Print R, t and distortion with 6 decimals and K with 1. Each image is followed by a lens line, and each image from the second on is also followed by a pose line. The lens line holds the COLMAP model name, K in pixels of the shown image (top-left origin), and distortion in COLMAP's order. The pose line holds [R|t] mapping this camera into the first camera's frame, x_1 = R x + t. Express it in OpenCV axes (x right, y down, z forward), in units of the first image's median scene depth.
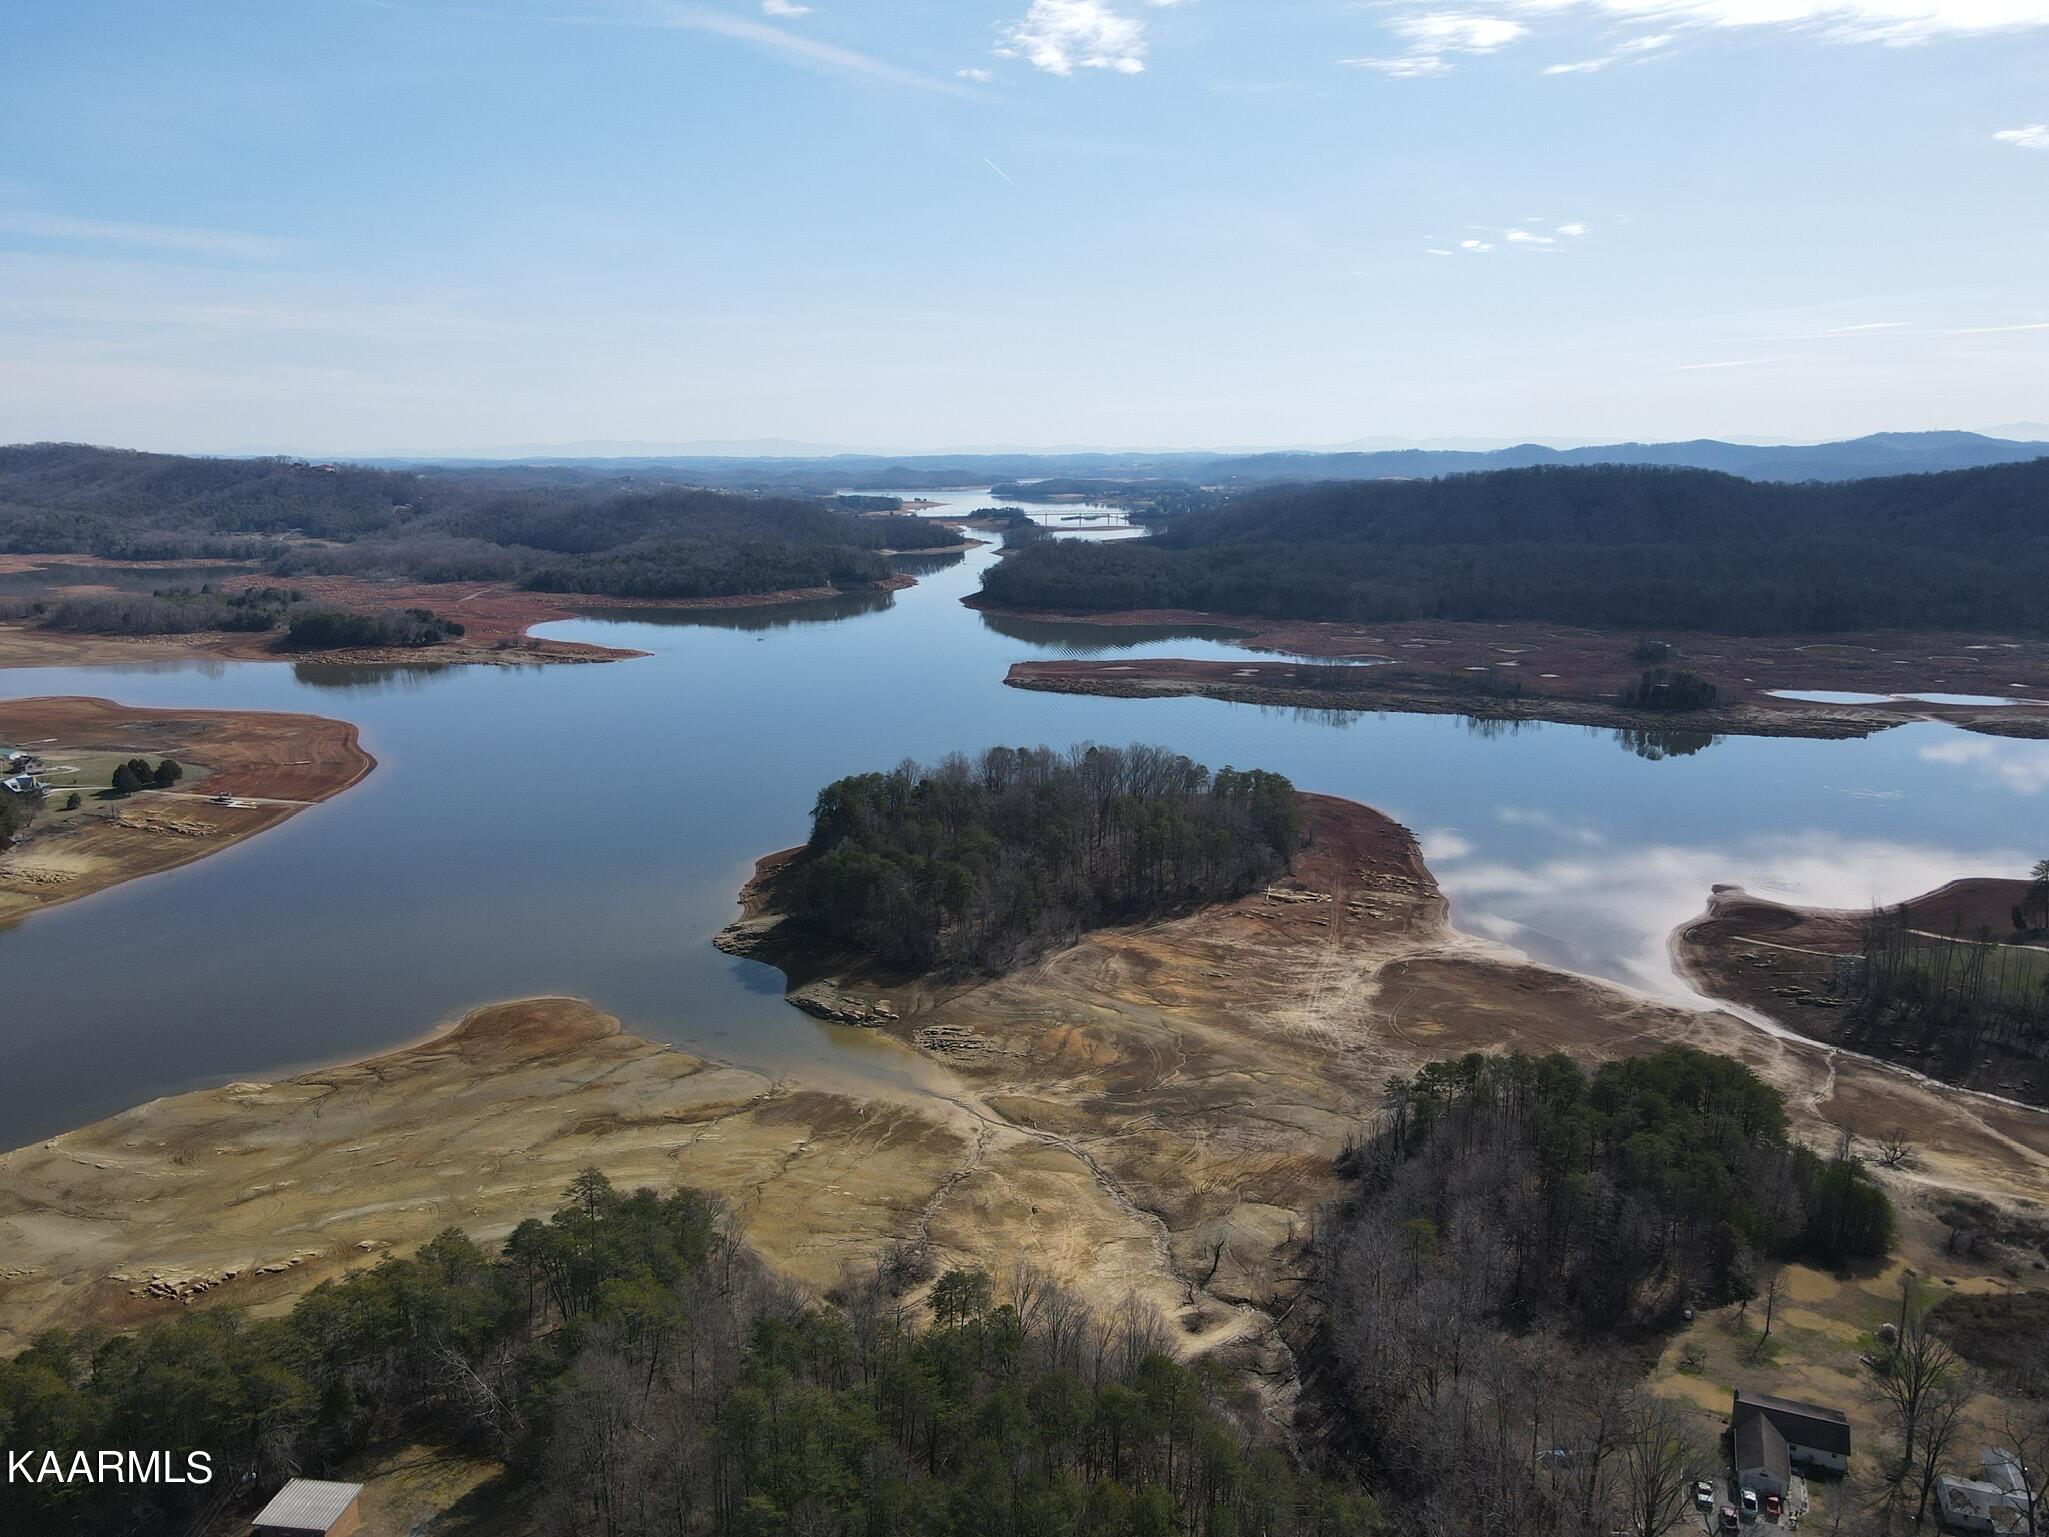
lens RADIAL K [[1508.5, 0, 1020.1], [0, 1508.5, 756.0], [0, 0, 1]] dist [0.003706, 0.030610]
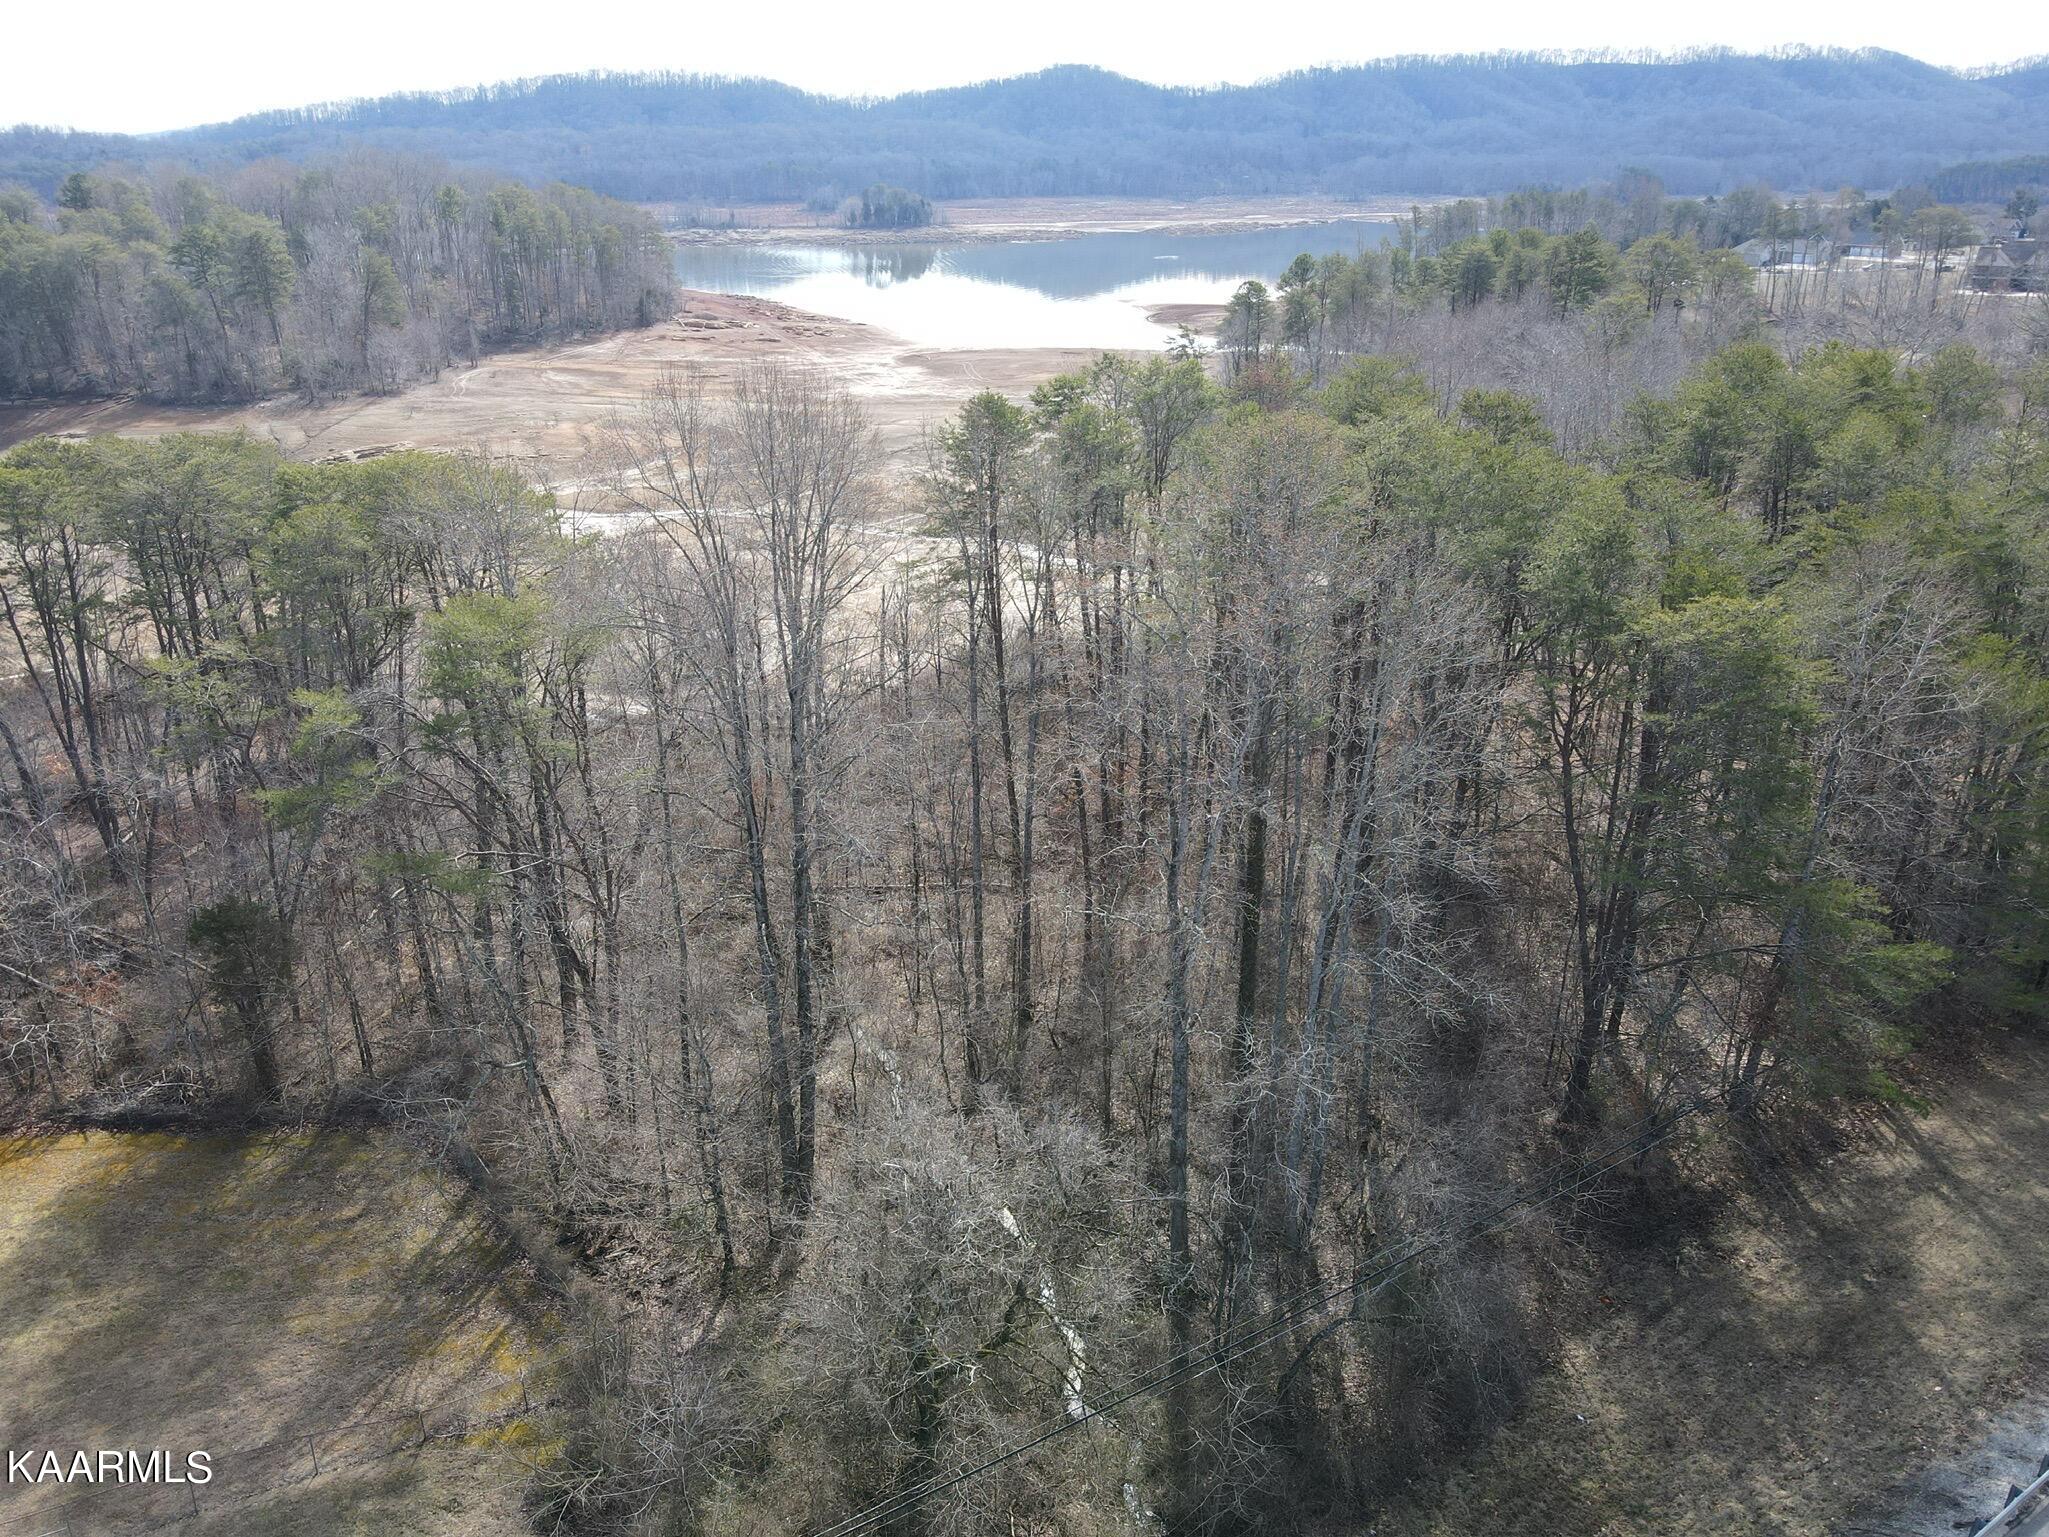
lens RADIAL K [[1508.5, 0, 1036.2], [0, 1508.5, 725.8], [0, 0, 1]] dist [0.003706, 0.030610]
pose [[0.802030, -0.212132, 0.558344, -0.178154], [0.116406, 0.972395, 0.202232, 0.188373], [-0.585831, -0.097201, 0.804583, 0.361442]]
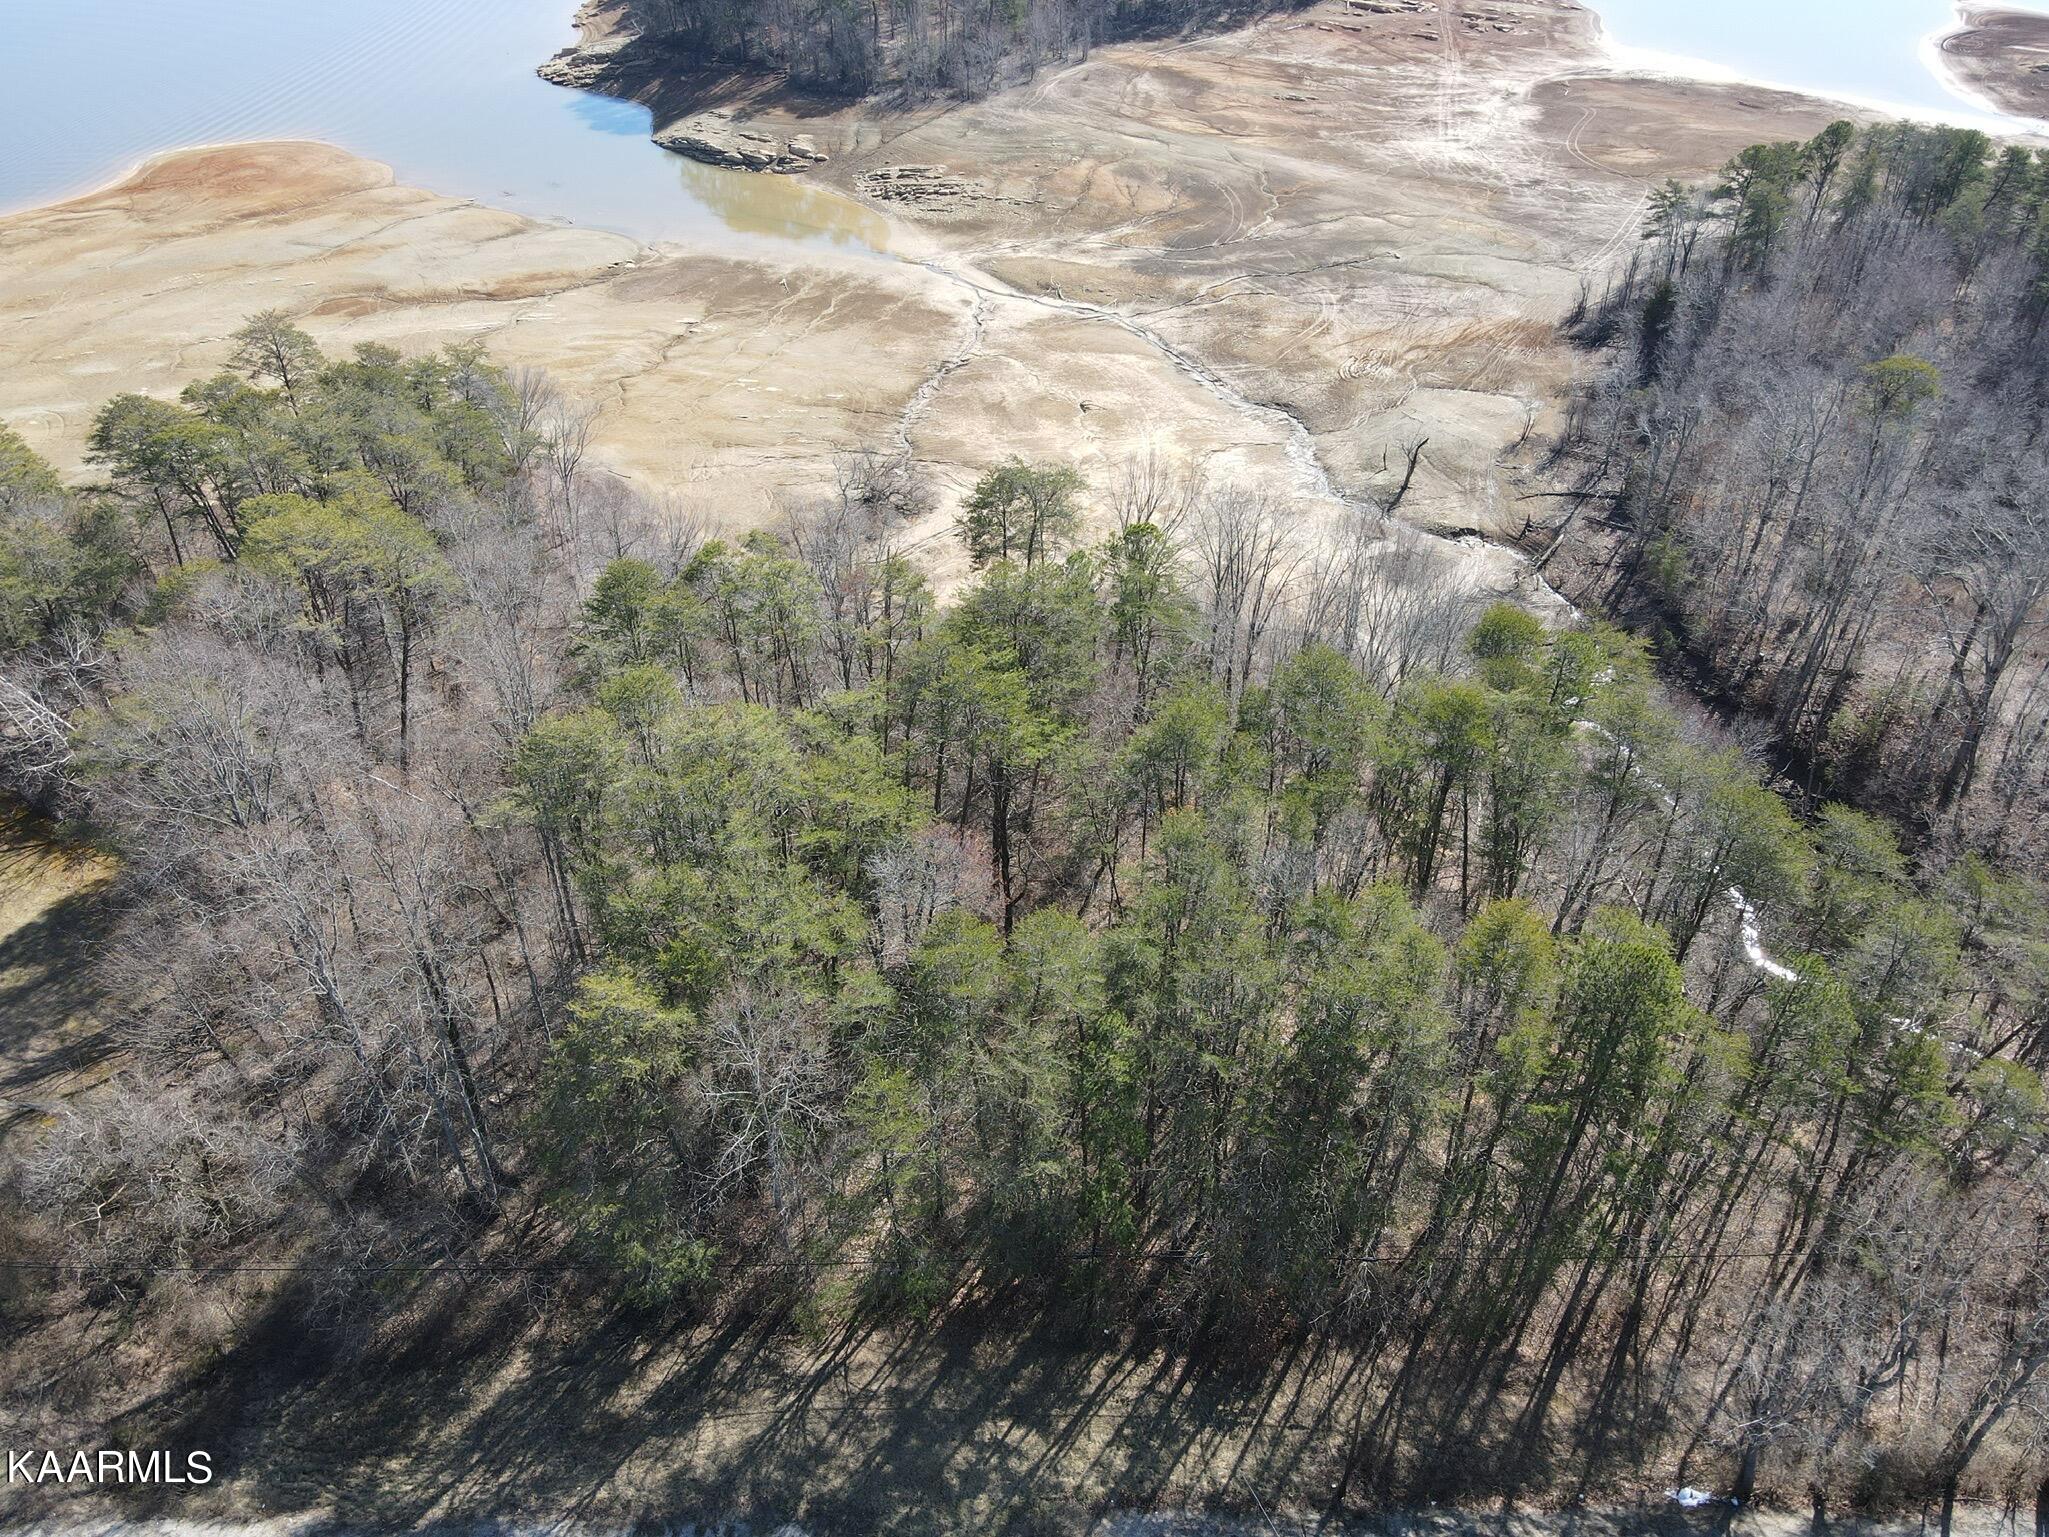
lens RADIAL K [[1508.5, 0, 1020.6], [0, 1508.5, 767.4], [0, 0, 1]] dist [0.003706, 0.030610]
pose [[0.998268, -0.033225, 0.048553, -0.037006], [0.008101, 0.895042, 0.445908, 0.116661], [-0.058272, -0.444742, 0.893761, 0.289315]]
